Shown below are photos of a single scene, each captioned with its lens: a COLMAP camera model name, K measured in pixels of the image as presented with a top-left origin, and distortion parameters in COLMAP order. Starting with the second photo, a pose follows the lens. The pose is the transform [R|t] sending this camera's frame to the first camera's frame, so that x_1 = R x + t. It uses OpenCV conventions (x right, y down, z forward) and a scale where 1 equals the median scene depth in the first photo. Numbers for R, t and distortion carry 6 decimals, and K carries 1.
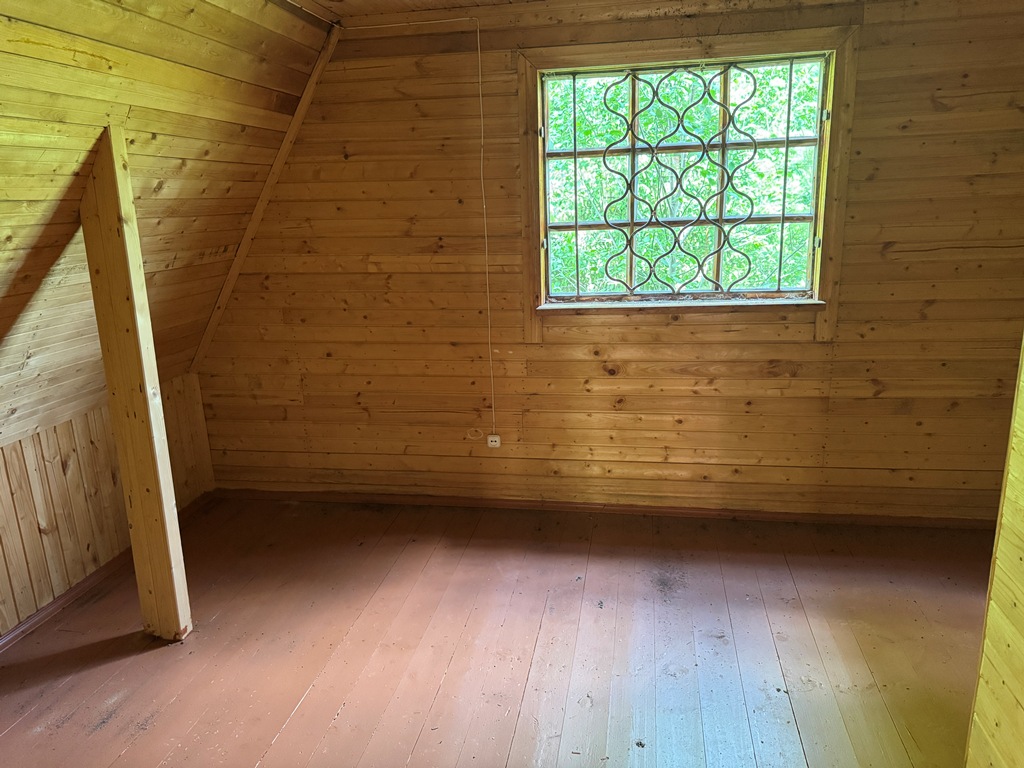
lens RADIAL K [[723.7, 0, 510.2], [0, 723.7, 389.5], [0, 0, 1]] dist [0.061866, -0.068663]
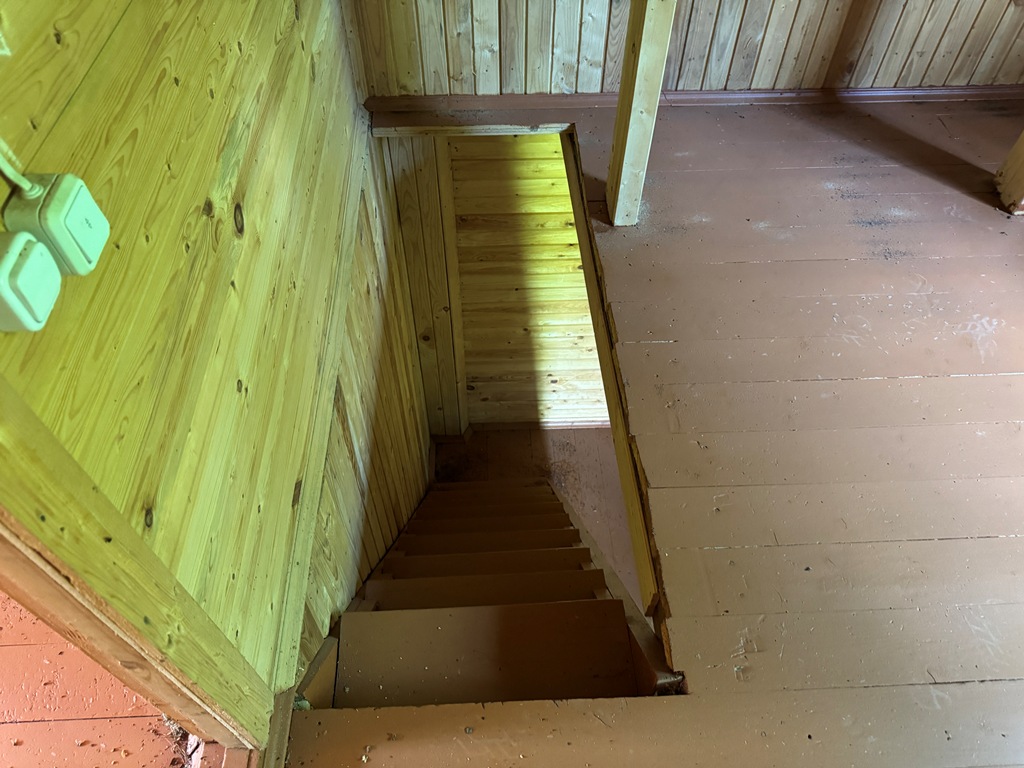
lens RADIAL K [[723.7, 0, 515.2], [0, 723.7, 377.9], [0, 0, 1]] dist [0.061866, -0.068663]
pose [[0.222554, 0.775742, -0.590503, 0.040091], [-0.266311, 0.631031, 0.728614, 0.020377], [0.937842, -0.004899, 0.347027, 0.236492]]
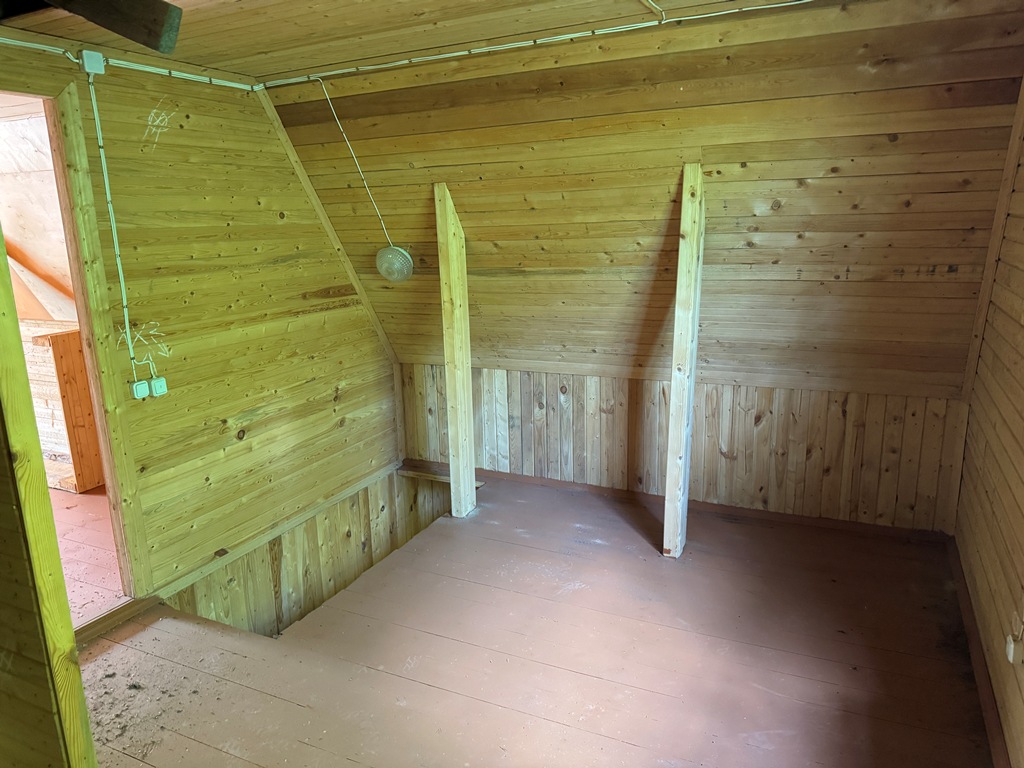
lens RADIAL K [[723.7, 0, 510.5], [0, 723.7, 384.9], [0, 0, 1]] dist [0.061866, -0.068663]
pose [[-0.276794, 0.256774, -0.925987, 0.812401], [-0.211781, 0.923642, 0.319429, -0.320251], [0.937301, 0.284523, -0.201279, 1.000897]]
